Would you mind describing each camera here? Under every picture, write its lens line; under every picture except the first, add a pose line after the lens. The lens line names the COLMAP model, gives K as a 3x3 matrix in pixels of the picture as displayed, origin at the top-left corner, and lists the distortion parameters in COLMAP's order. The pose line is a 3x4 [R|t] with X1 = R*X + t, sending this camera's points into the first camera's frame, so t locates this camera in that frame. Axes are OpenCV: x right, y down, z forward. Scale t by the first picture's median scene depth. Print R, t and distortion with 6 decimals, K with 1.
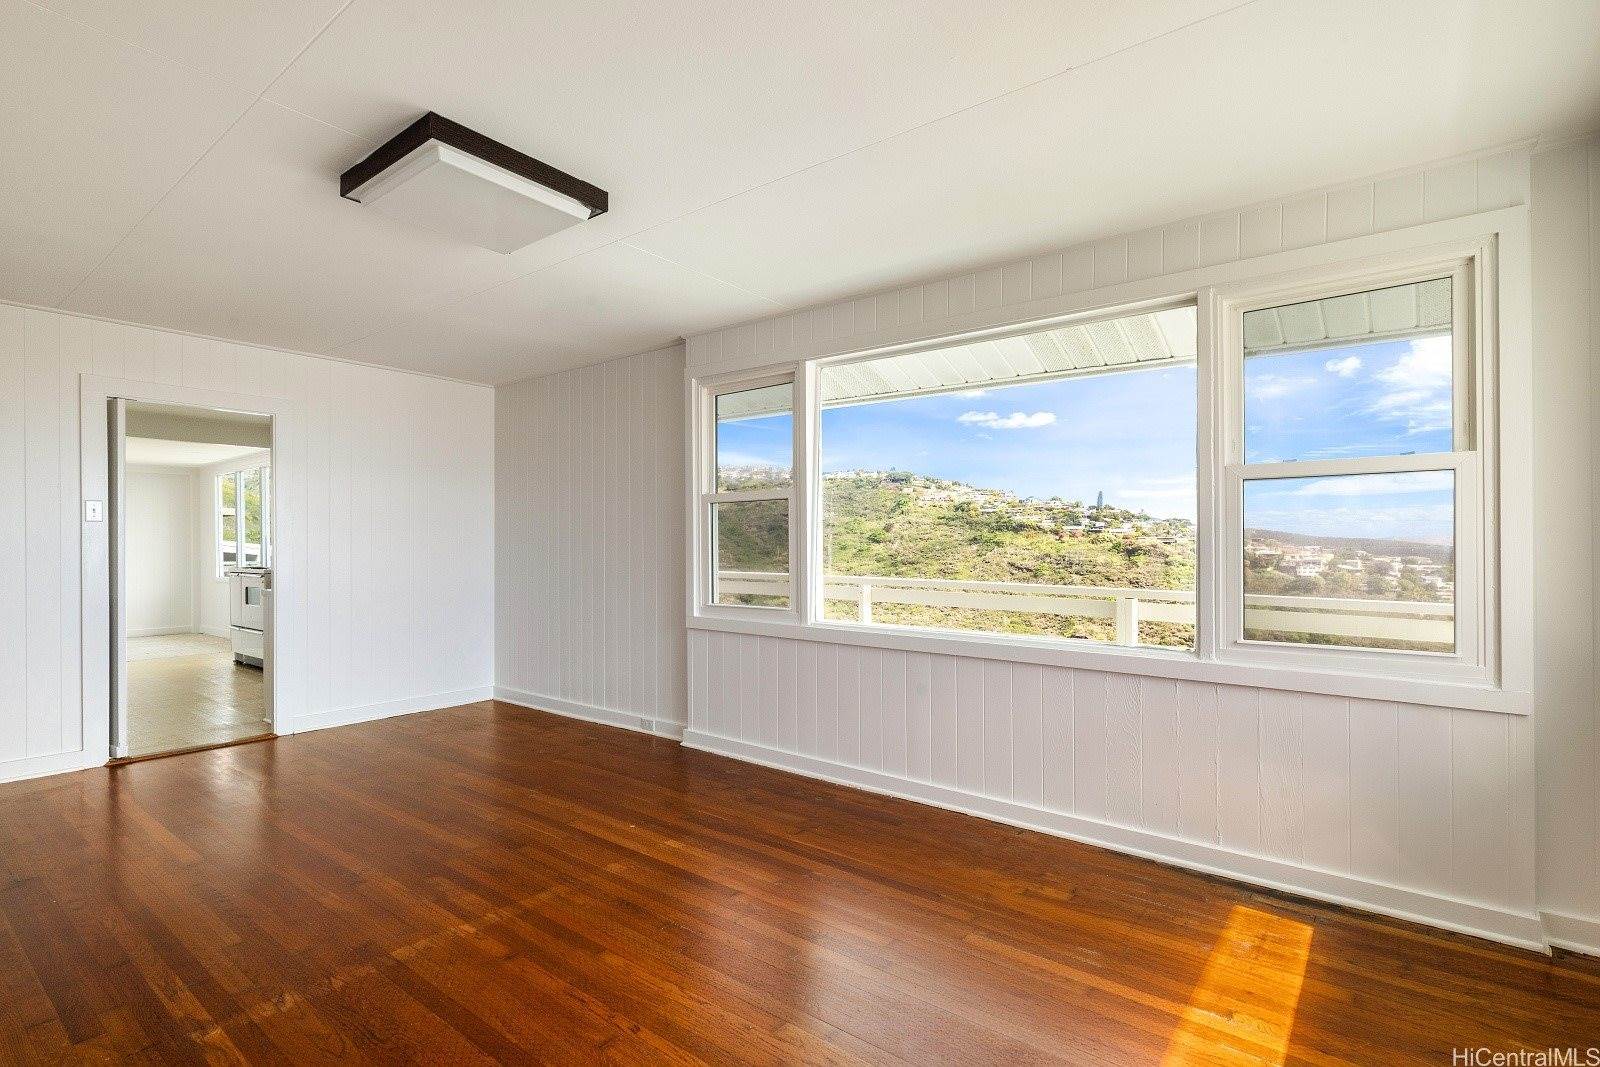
lens RADIAL K [[786.9, 0, 800.0], [0, 786.9, 533.5], [0, 0, 1]] dist [0.022693, 0.000061]
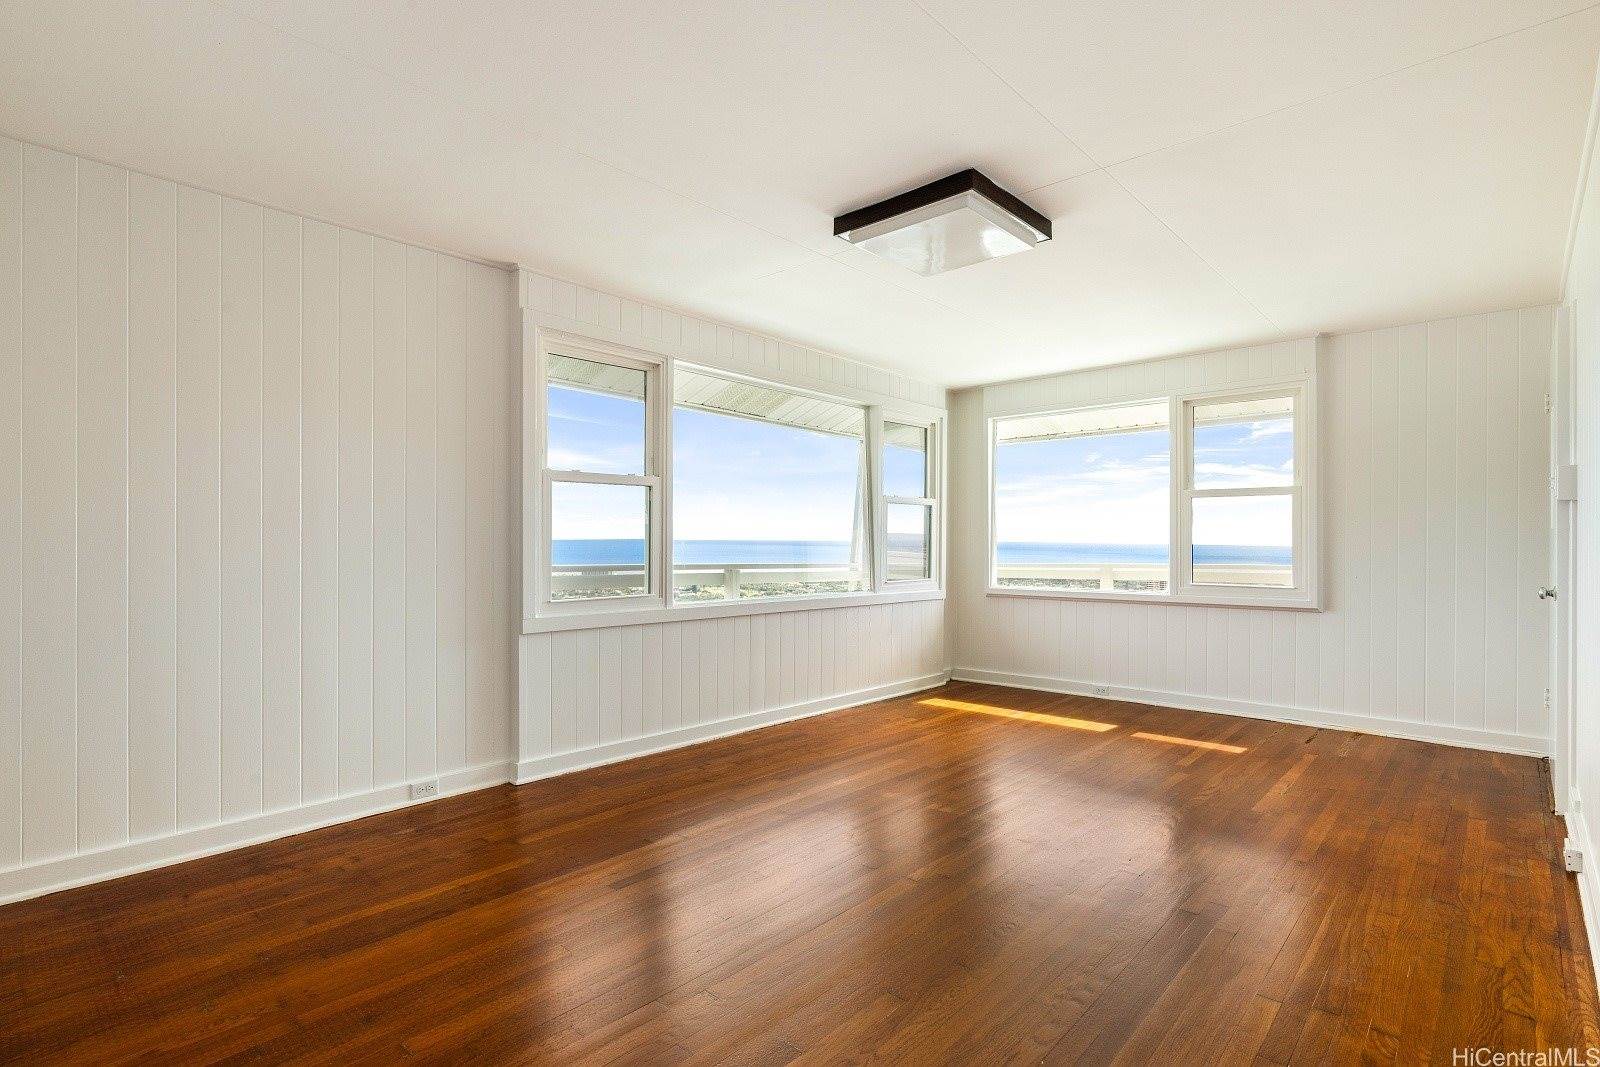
lens RADIAL K [[786.9, 0, 800.0], [0, 786.9, 533.5], [0, 0, 1]] dist [0.022693, 0.000061]
pose [[0.072500, 0.012942, 0.997284, -0.888398], [-0.016324, 0.999797, -0.011788, 0.021827], [-0.997235, -0.015425, 0.072696, 0.641875]]
